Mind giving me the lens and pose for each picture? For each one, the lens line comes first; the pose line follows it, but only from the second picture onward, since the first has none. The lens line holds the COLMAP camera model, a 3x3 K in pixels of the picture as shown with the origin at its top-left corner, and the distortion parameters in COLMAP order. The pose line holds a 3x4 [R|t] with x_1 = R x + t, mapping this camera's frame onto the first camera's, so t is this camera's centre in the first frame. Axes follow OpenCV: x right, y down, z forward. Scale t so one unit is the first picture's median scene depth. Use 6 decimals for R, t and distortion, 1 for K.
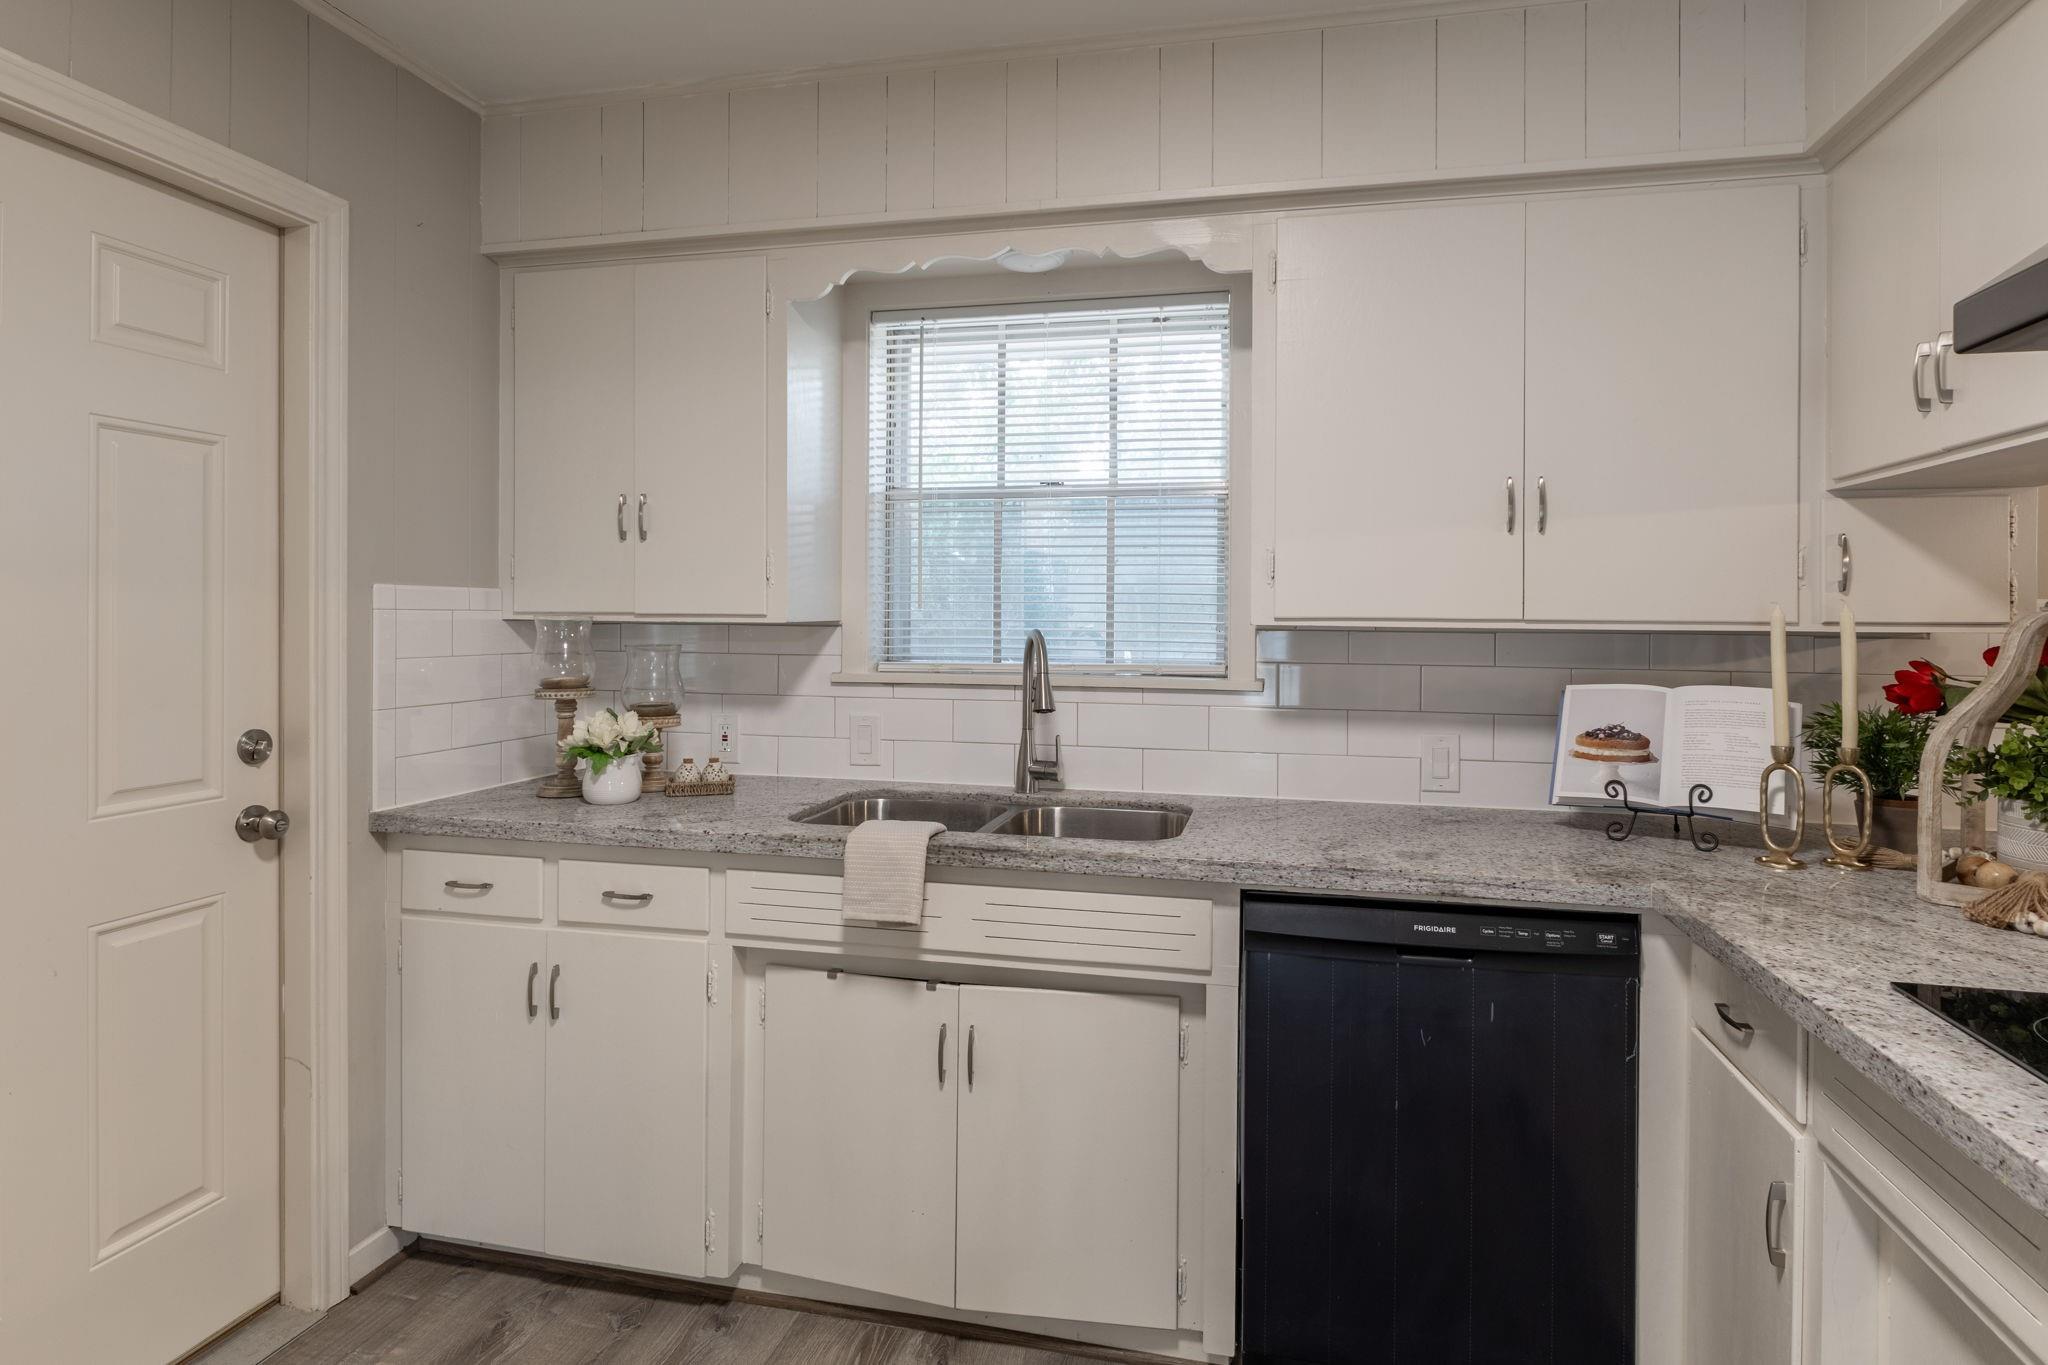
lens RADIAL K [[1122.2, 0, 1033.5], [0, 1122.2, 624.9], [0, 0, 1]] dist [-0.001862, -0.000299]
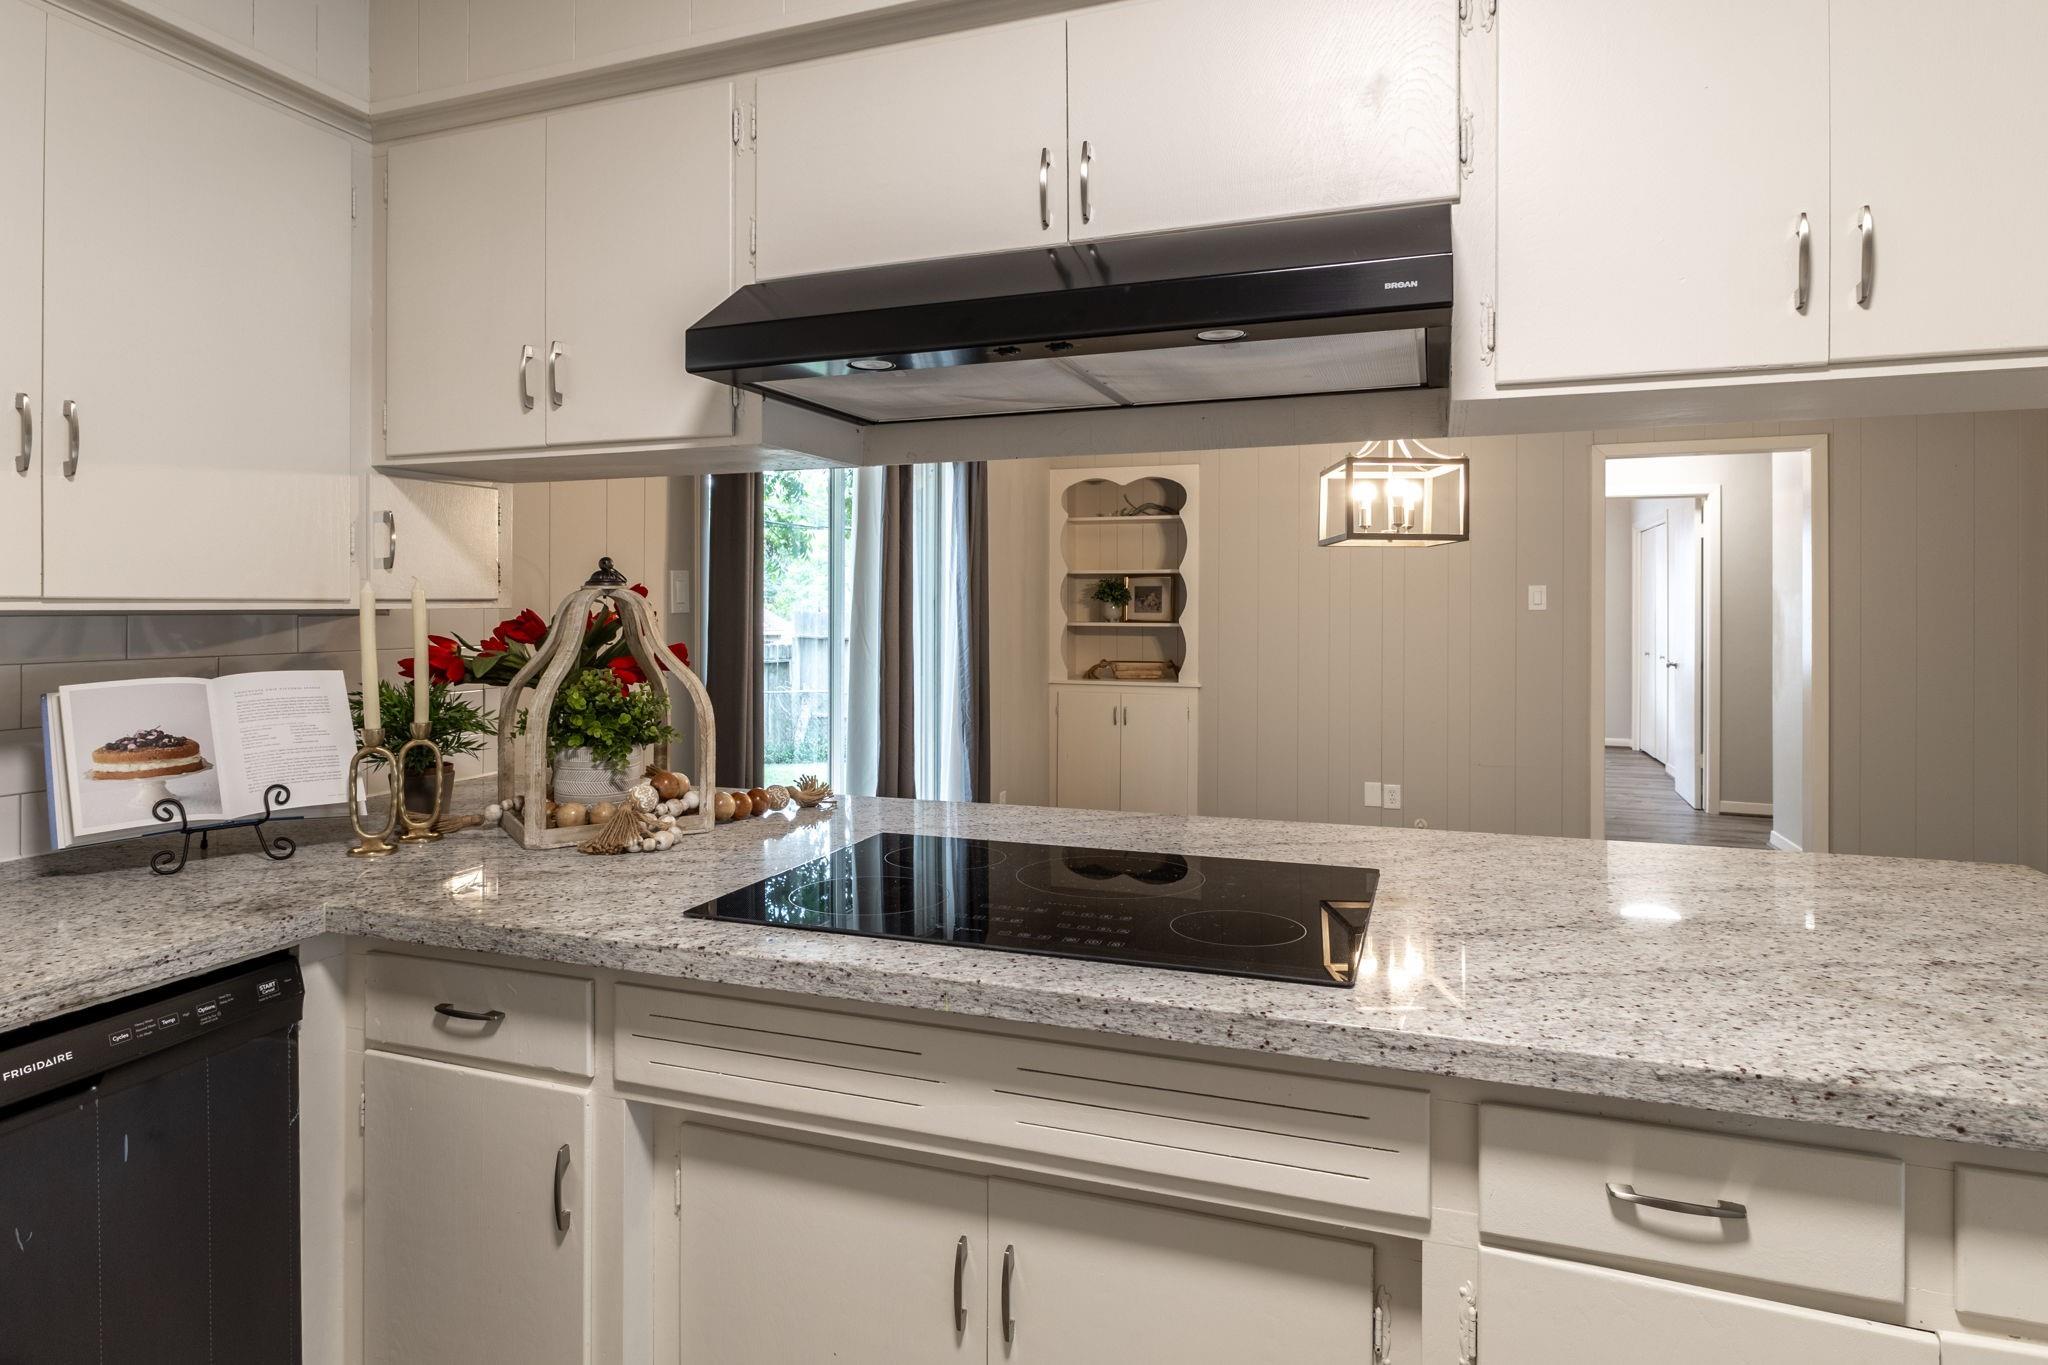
lens RADIAL K [[1125.4, 0, 988.3], [0, 1125.4, 614.3], [0, 0, 1]] dist [-0.002885, -0.001091]
pose [[0.126081, -0.015834, 0.991894, -0.196797], [0.006033, 0.999866, 0.015194, -0.001236], [-0.992002, 0.004069, 0.126160, 0.319590]]
